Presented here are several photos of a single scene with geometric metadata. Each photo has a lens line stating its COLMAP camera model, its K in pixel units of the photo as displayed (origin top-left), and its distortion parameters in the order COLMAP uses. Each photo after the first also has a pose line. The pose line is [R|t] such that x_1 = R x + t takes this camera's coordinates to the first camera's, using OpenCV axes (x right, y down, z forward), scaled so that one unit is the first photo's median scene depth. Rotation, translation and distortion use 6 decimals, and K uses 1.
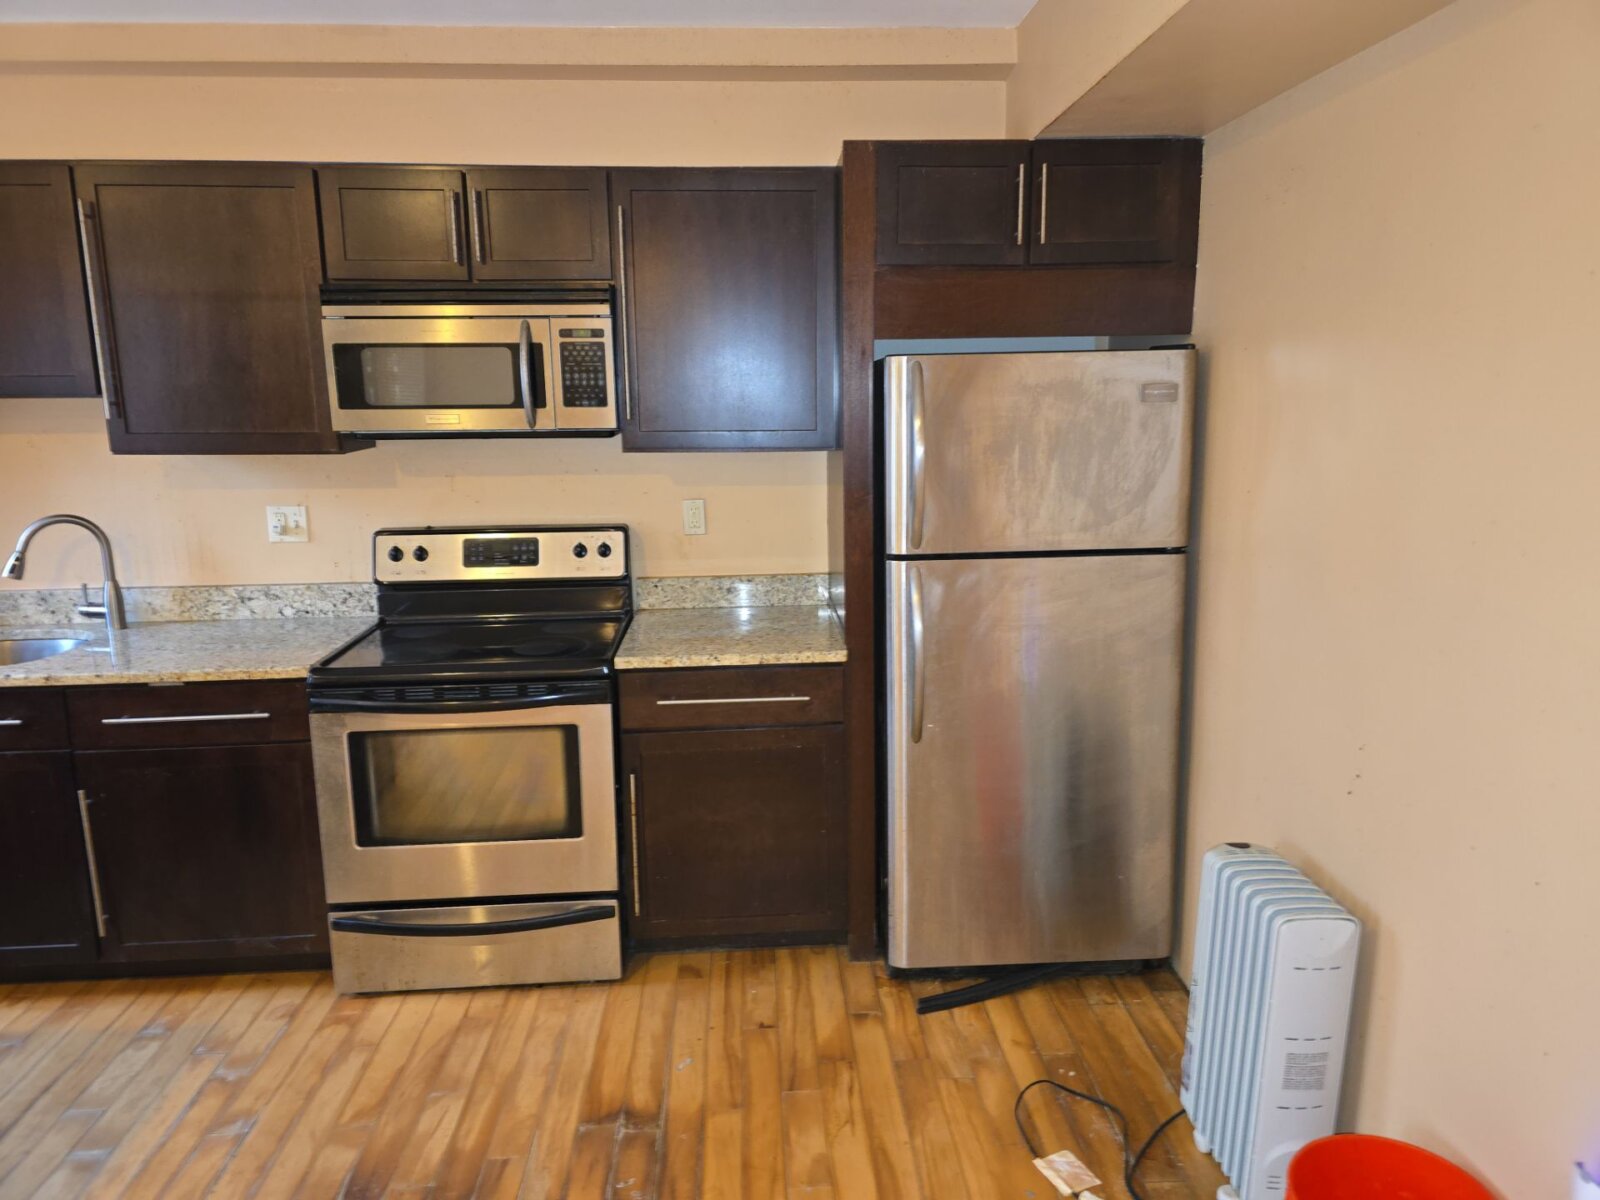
lens RADIAL K [[1073.2, 0, 805.7], [0, 1073.2, 593.1], [0, 0, 1]] dist [0.069908, -0.067682]
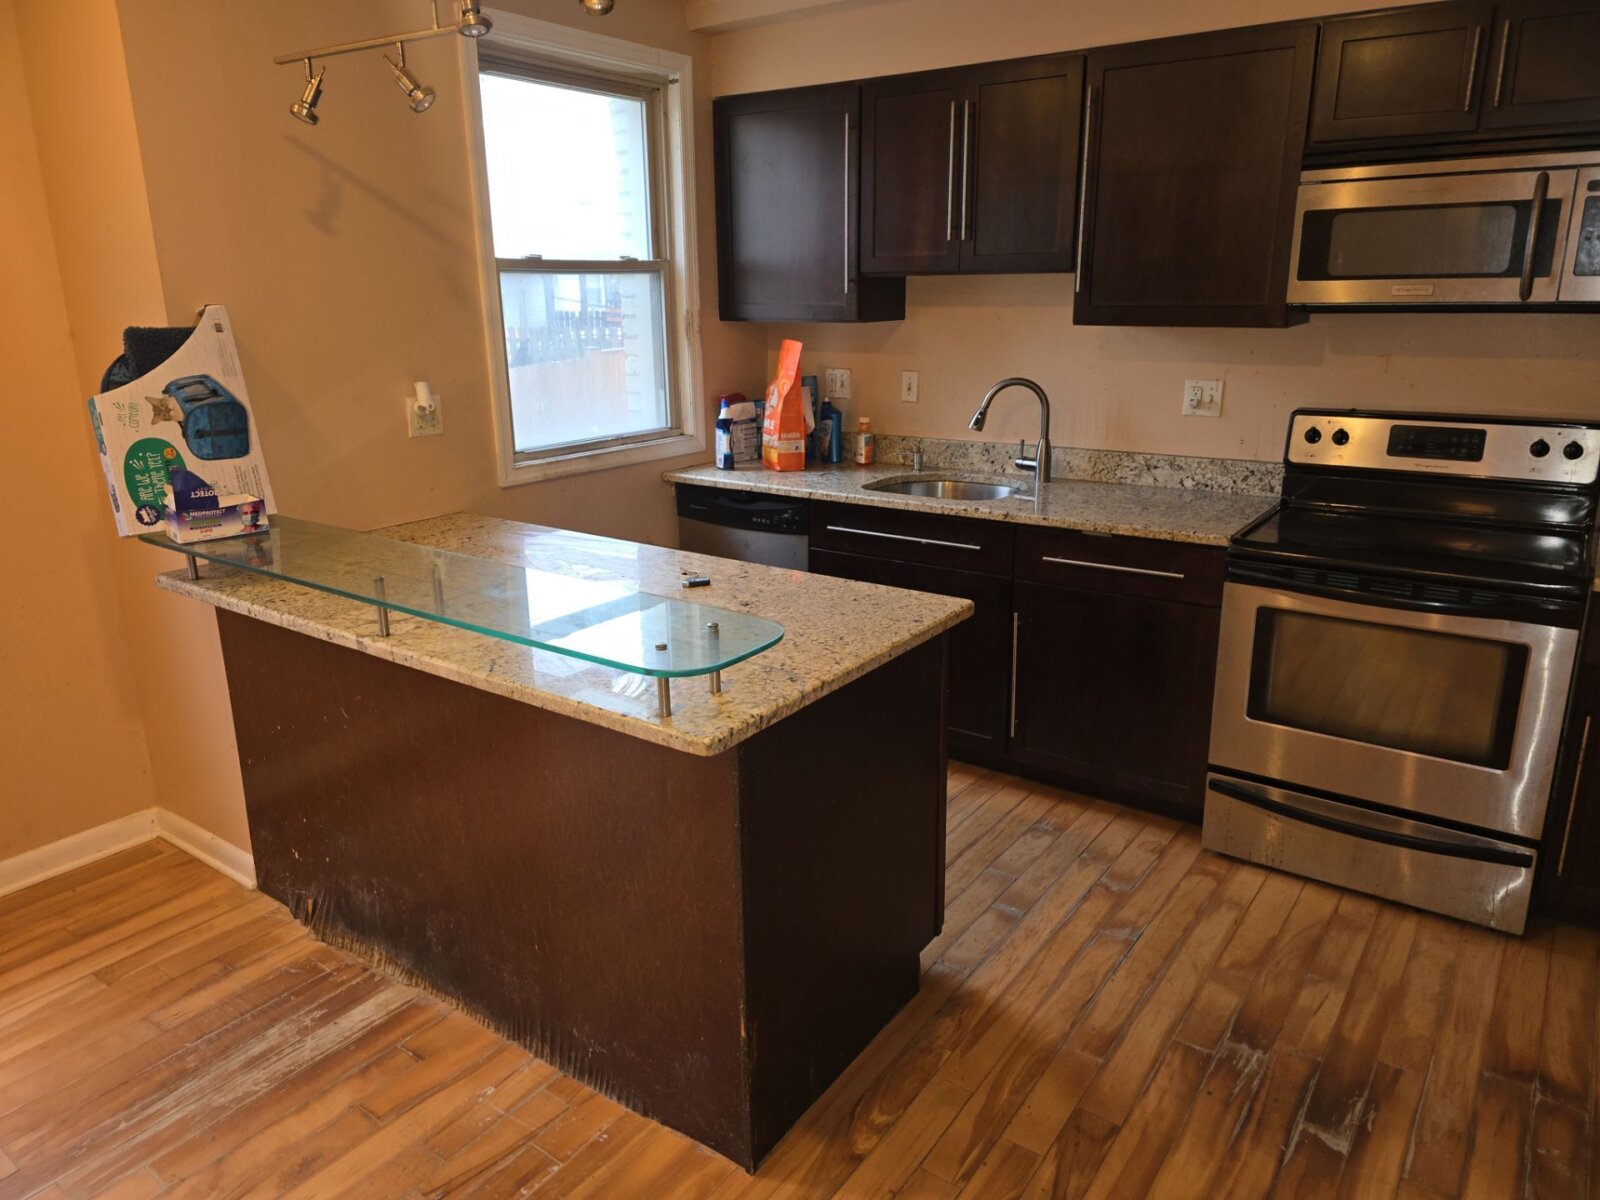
lens RADIAL K [[1073.2, 0, 798.4], [0, 1073.2, 590.7], [0, 0, 1]] dist [0.069908, -0.067682]
pose [[0.776622, 0.172100, -0.606003, -0.142463], [-0.116498, 0.984604, 0.130322, 0.032052], [0.619101, -0.030613, 0.784714, -0.059153]]
